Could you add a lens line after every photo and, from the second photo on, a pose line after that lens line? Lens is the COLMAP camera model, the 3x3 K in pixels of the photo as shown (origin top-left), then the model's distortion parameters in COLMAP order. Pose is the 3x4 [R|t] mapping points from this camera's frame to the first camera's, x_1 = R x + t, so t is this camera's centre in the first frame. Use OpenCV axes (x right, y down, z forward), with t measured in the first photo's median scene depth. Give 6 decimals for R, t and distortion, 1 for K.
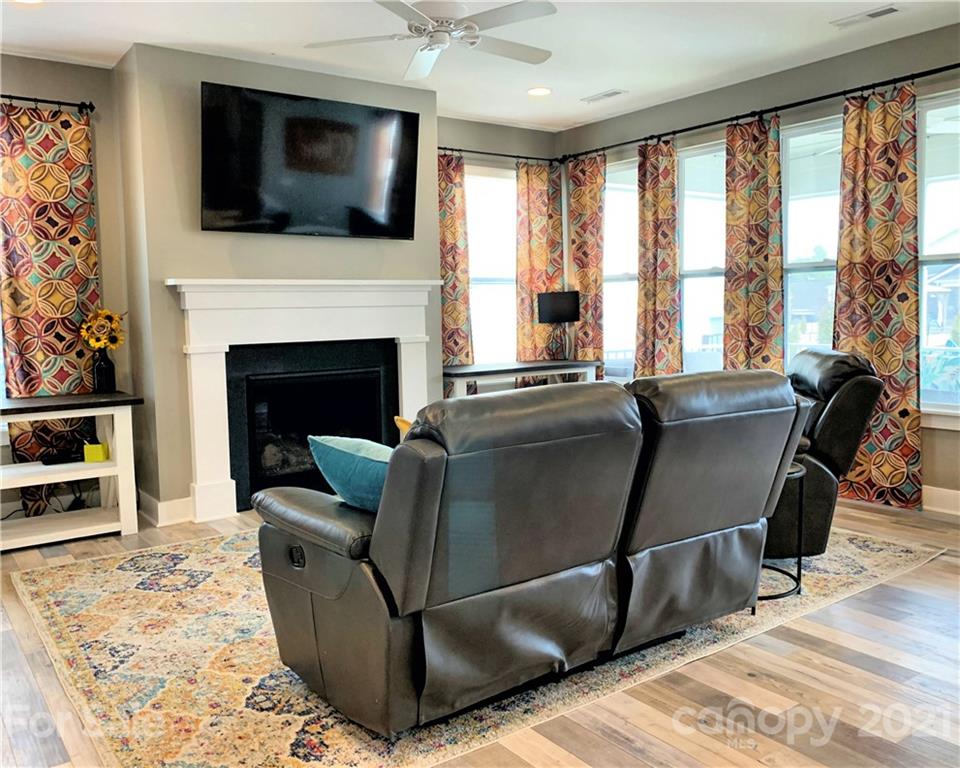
lens RADIAL K [[804.9, 0, 480.0], [0, 804.9, 384.0], [0, 0, 1]] dist [0.094875, -0.179632]
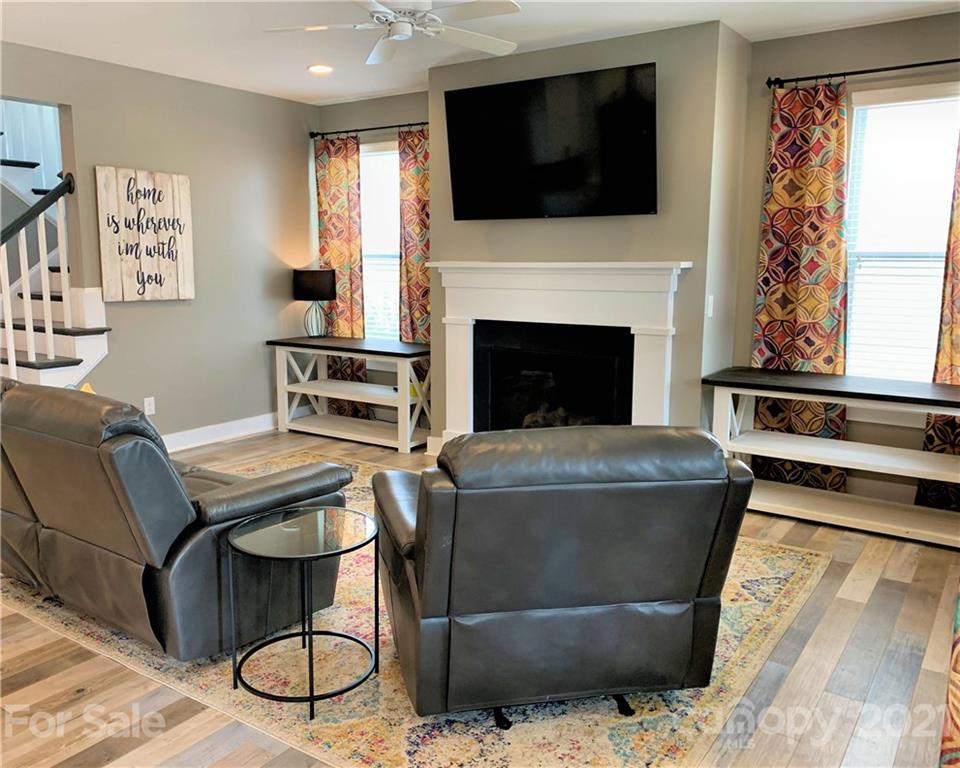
lens RADIAL K [[804.9, 0, 480.0], [0, 804.9, 384.0], [0, 0, 1]] dist [0.094875, -0.179632]
pose [[0.329457, 0.166514, -0.929371, 0.799021], [-0.101710, 0.984857, 0.140399, -0.121664], [0.938676, 0.048271, 0.341404, 0.643437]]
